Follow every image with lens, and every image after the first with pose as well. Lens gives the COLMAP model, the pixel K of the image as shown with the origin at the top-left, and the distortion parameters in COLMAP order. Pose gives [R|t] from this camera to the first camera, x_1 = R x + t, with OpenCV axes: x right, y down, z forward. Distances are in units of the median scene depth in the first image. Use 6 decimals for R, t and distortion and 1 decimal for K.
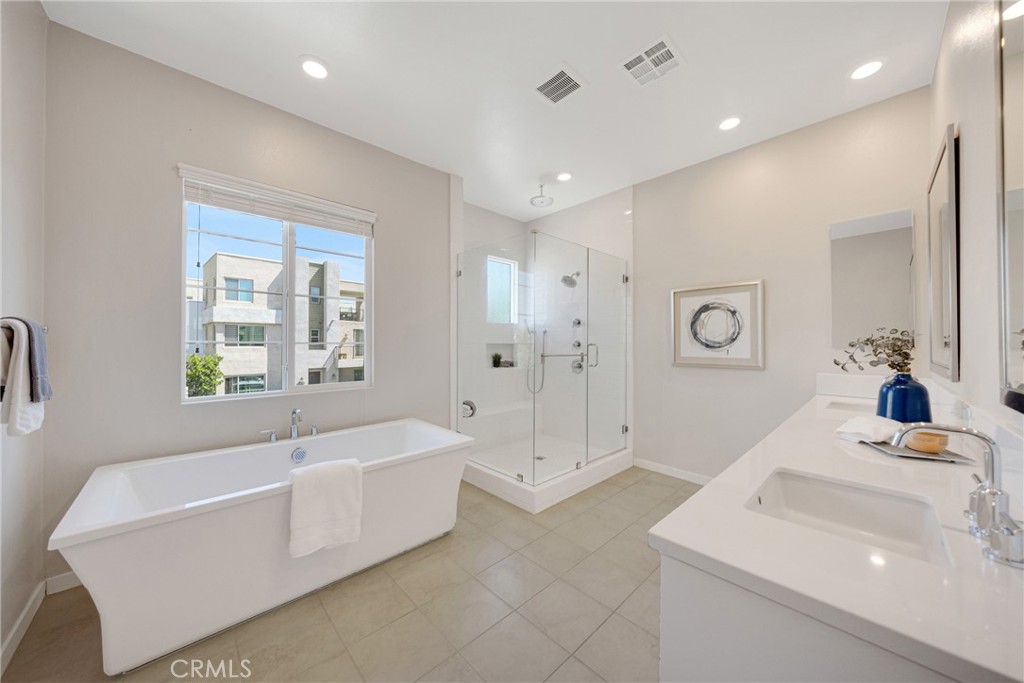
lens RADIAL K [[346.2, 0, 505.8], [0, 346.2, 343.3], [0, 0, 1]] dist [-0.000768, -0.000044]
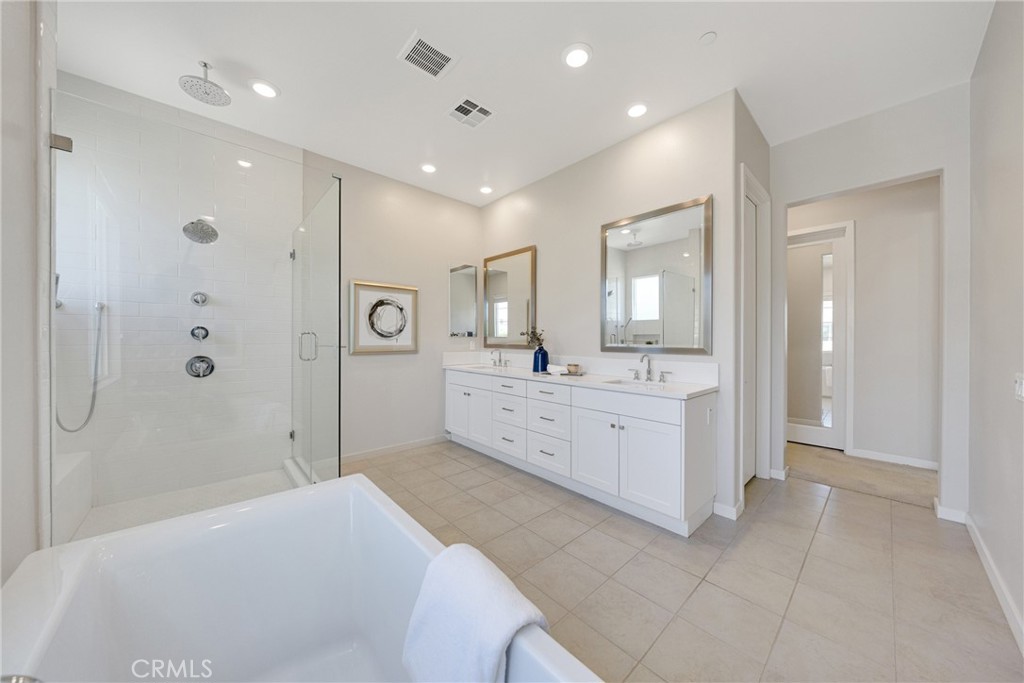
lens RADIAL K [[346.2, 0, 507.4], [0, 346.2, 339.8], [0, 0, 1]] dist [-0.000768, -0.000044]
pose [[0.019963, -0.002087, 0.999799, -0.570091], [-0.003899, 0.999990, 0.002165, 0.017394], [-0.999793, -0.003942, 0.019955, 0.553973]]
